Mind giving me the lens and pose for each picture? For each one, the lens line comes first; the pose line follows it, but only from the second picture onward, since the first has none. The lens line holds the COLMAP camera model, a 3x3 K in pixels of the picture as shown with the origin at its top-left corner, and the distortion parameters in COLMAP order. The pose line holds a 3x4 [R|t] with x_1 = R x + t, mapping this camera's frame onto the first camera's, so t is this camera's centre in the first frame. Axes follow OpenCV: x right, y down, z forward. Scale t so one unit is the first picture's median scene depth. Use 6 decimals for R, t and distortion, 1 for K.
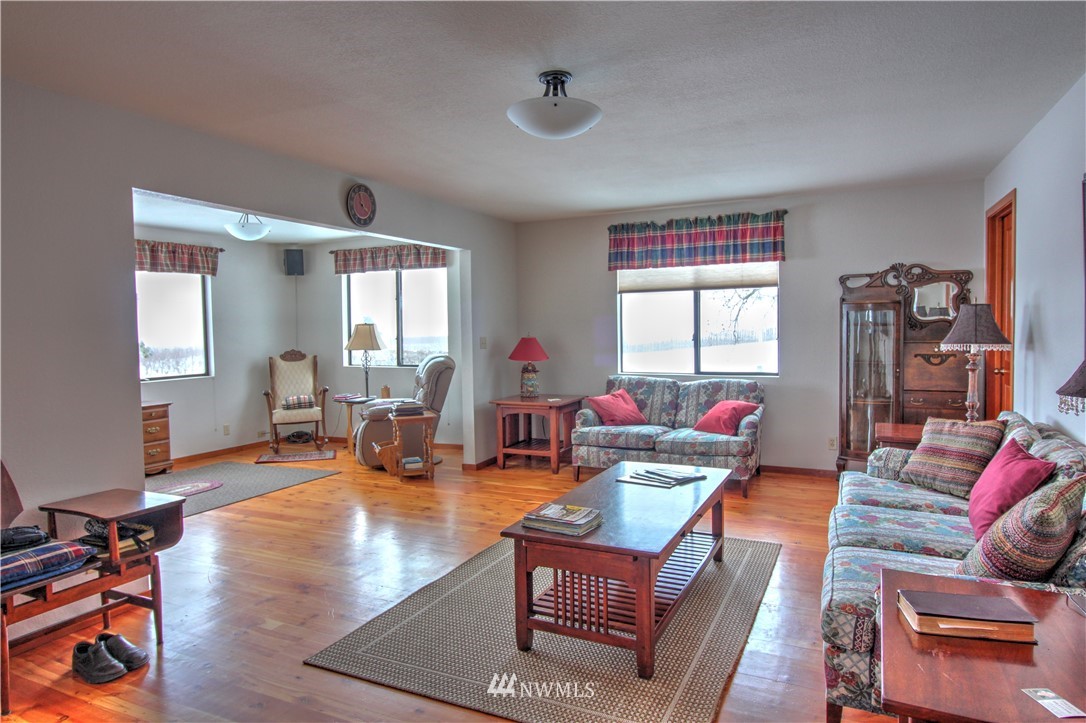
lens RADIAL K [[664.6, 0, 543.0], [0, 664.6, 361.5], [0, 0, 1]] dist [0.001351, 0.000405]
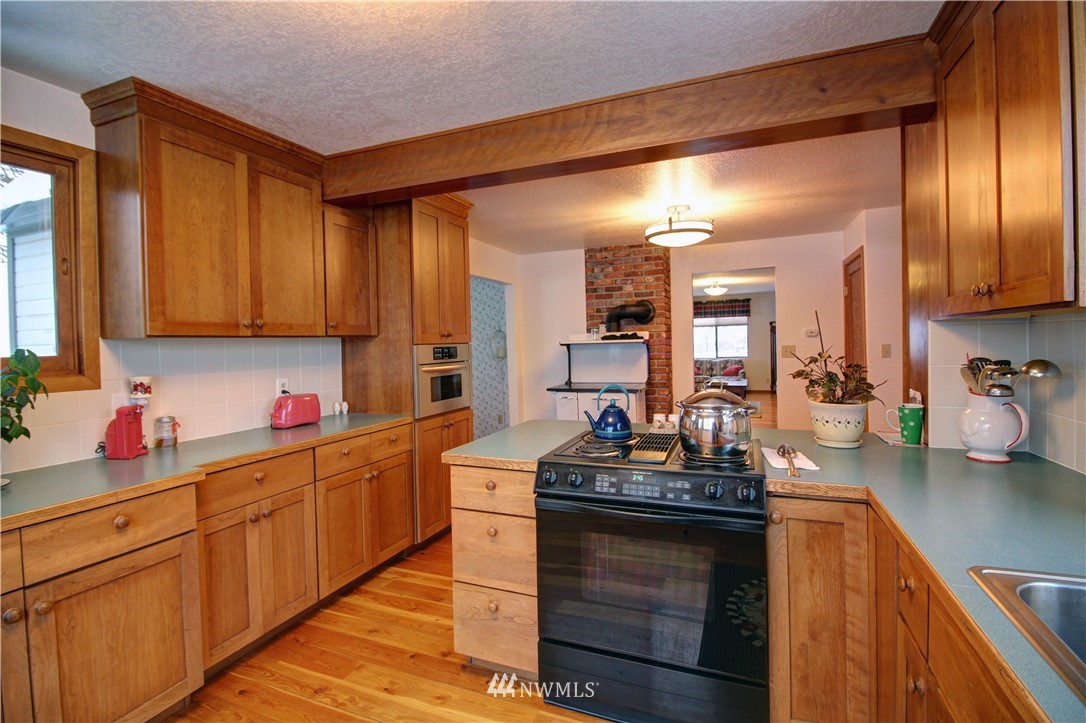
lens RADIAL K [[499.9, 0, 547.1], [0, 499.9, 350.1], [0, 0, 1]] dist [0.000151, -0.011709]
pose [[0.997733, -0.007015, 0.066931, -0.633752], [0.009654, 0.999186, -0.039177, 0.065752], [-0.066602, 0.039734, 0.996988, -1.044528]]
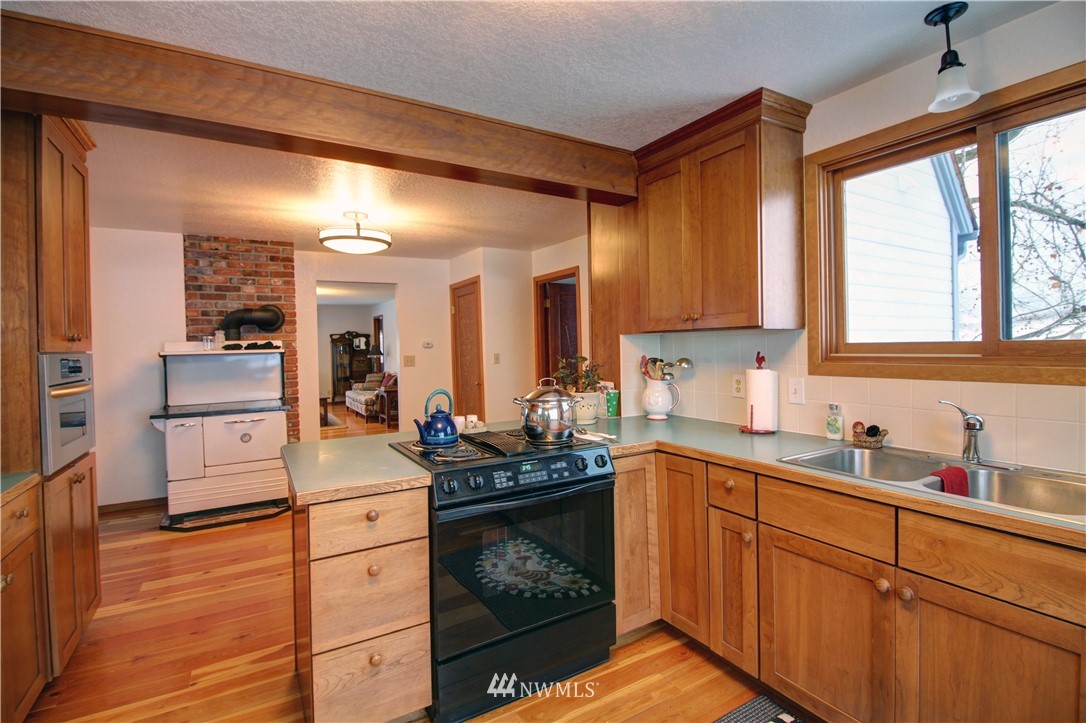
lens RADIAL K [[499.9, 0, 547.1], [0, 499.9, 350.1], [0, 0, 1]] dist [0.000151, -0.011709]
pose [[0.551502, -0.002563, 0.834169, -0.818928], [0.055677, 0.997878, -0.033745, 0.064519], [-0.832313, 0.065054, 0.550475, -0.954101]]
